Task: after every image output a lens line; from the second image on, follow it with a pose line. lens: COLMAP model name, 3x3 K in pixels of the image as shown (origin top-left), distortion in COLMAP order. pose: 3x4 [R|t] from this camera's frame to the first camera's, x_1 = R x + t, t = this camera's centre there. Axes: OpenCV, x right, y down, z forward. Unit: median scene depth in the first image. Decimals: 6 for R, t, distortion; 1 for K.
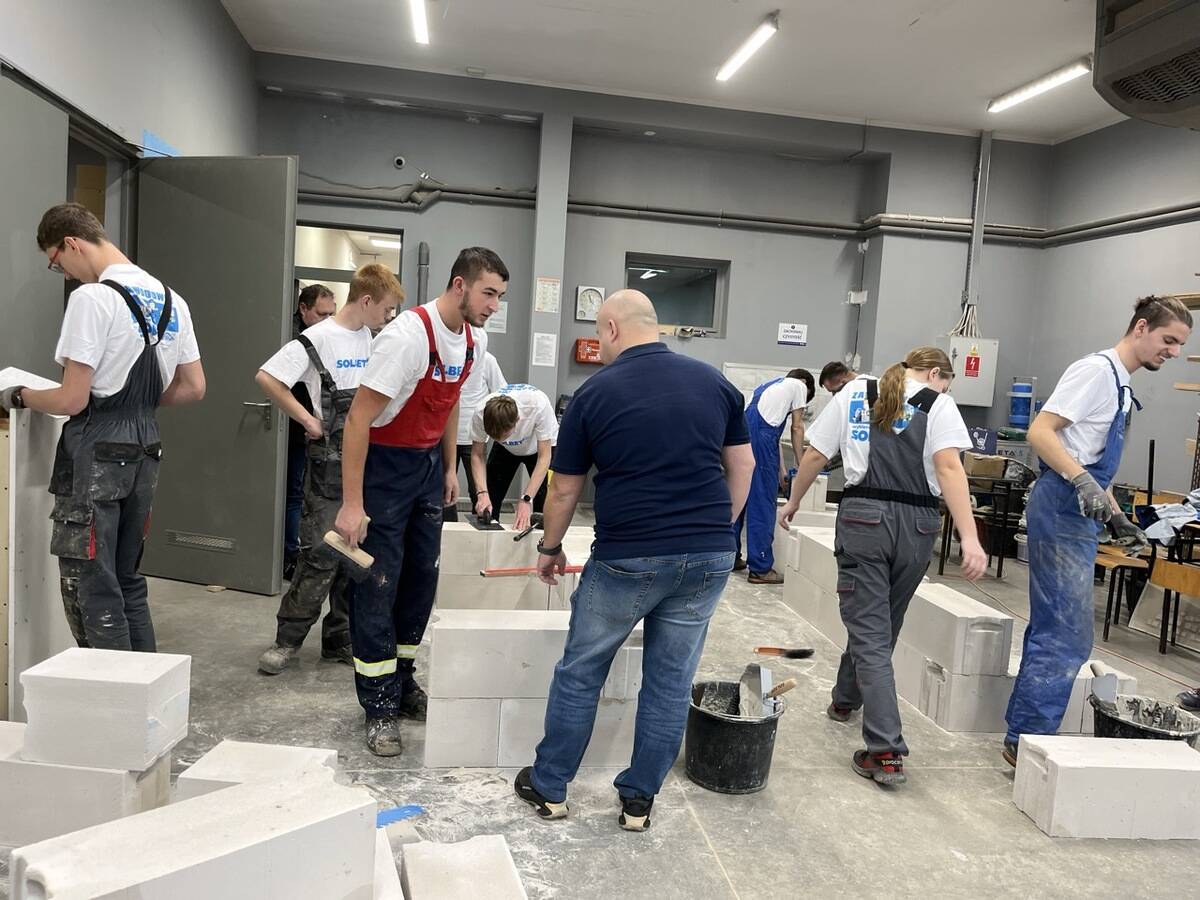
lens RADIAL K [[913.7, 0, 600.0], [0, 913.7, 450.0], [0, 0, 1]] dist [0.003129, 0.000106]
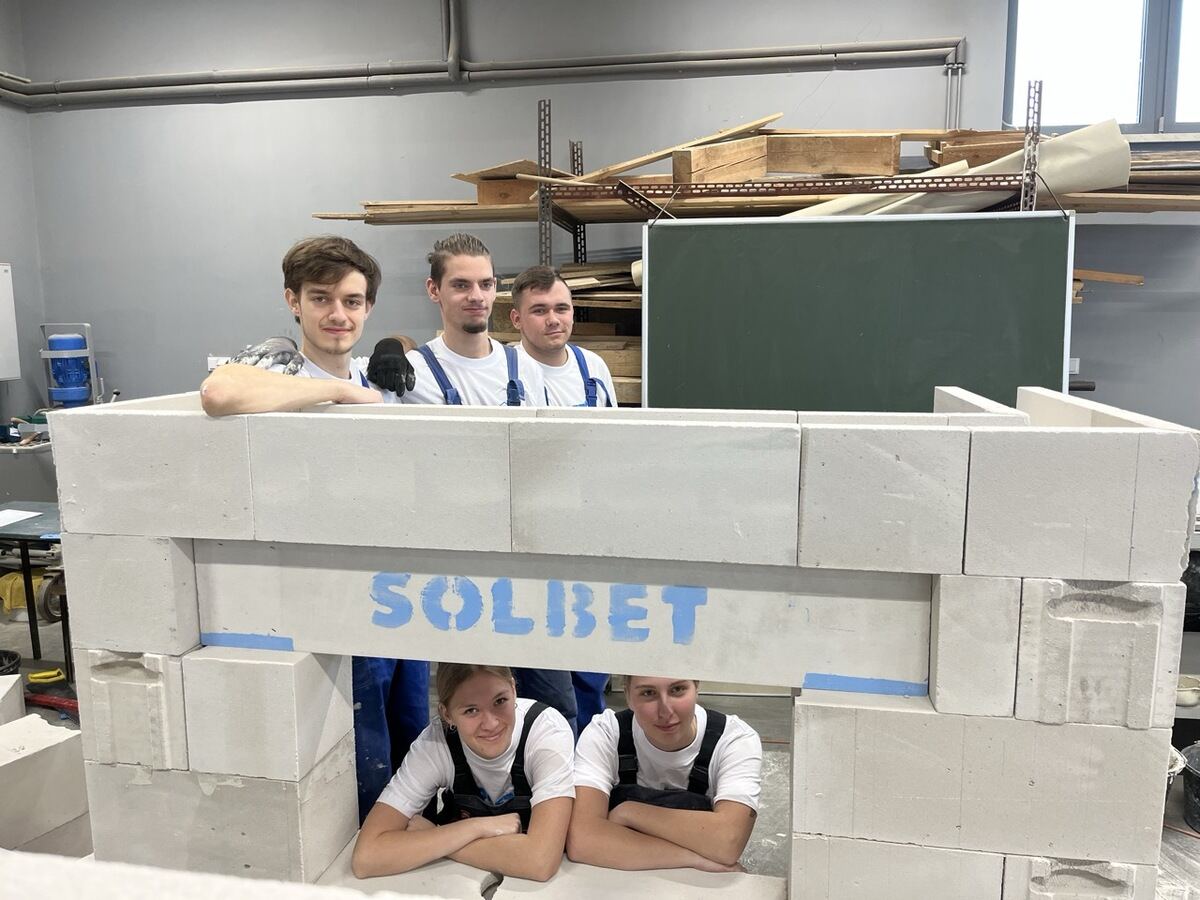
lens RADIAL K [[913.7, 0, 600.0], [0, 913.7, 450.0], [0, 0, 1]] dist [0.003129, 0.000106]
pose [[0.339031, -0.202202, 0.918788, 0.002207], [0.109789, 0.978460, 0.174822, -0.065795], [-0.934347, 0.041603, 0.353928, 0.451599]]
